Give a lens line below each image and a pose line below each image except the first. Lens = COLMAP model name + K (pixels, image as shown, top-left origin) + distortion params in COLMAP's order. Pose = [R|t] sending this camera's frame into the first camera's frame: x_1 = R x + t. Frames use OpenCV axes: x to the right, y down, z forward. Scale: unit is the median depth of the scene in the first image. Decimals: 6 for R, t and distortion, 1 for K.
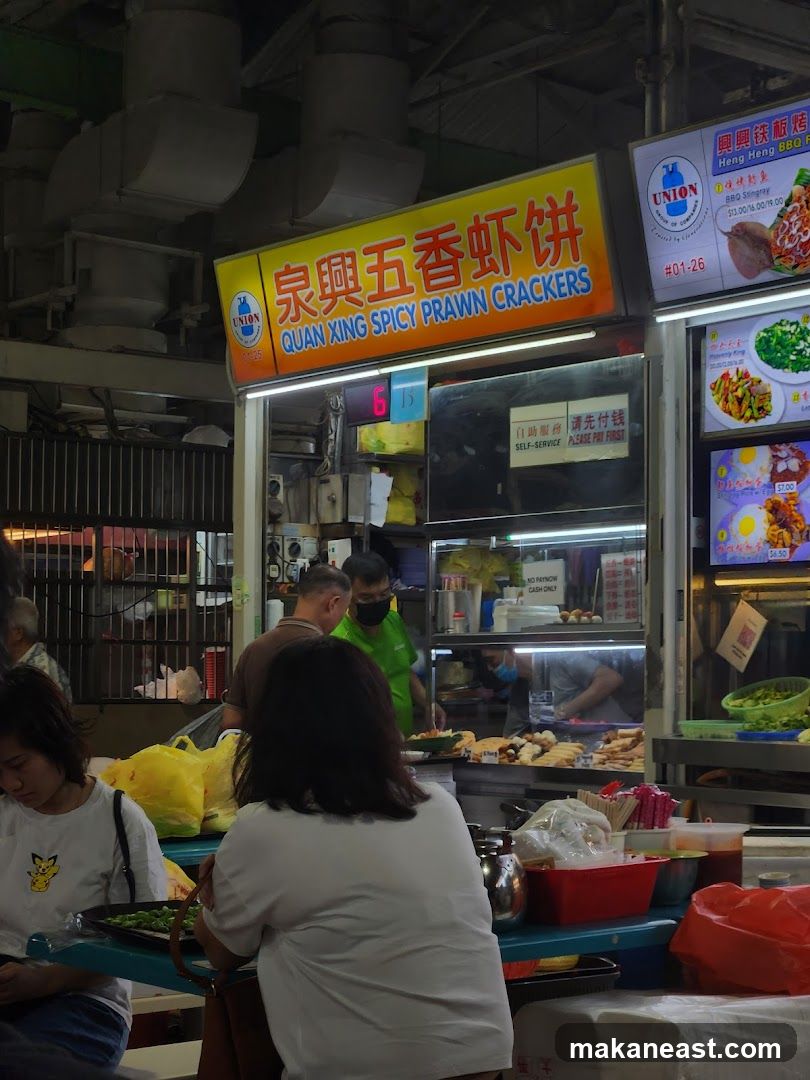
lens RADIAL K [[1900.7, 0, 405.0], [0, 1900.7, 540.0], [0, 0, 1]] dist [-0.812513, 0.003467]
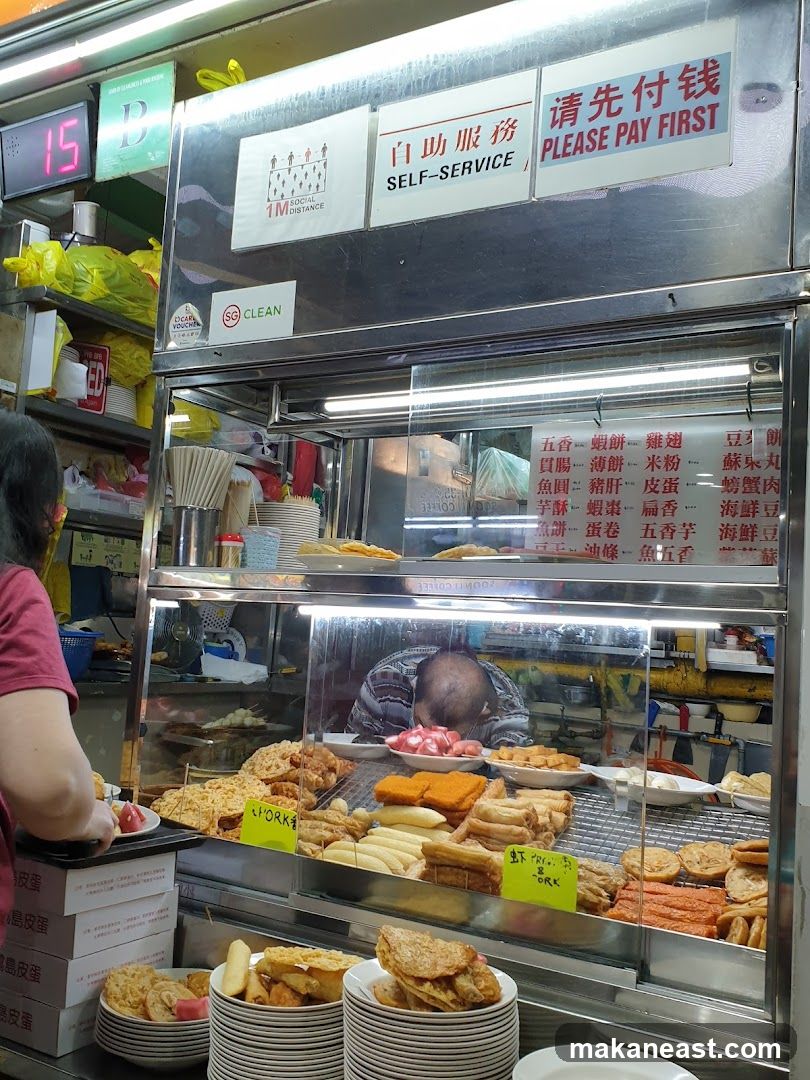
lens RADIAL K [[1031.9, 0, 405.0], [0, 1031.9, 540.0], [0, 0, 1]] dist [-0.006831, -0.007957]
pose [[0.927264, 0.068346, 0.368118, -0.028192], [-0.062101, 0.997654, -0.028799, 0.049816], [-0.369223, 0.003844, 0.929333, 0.778098]]
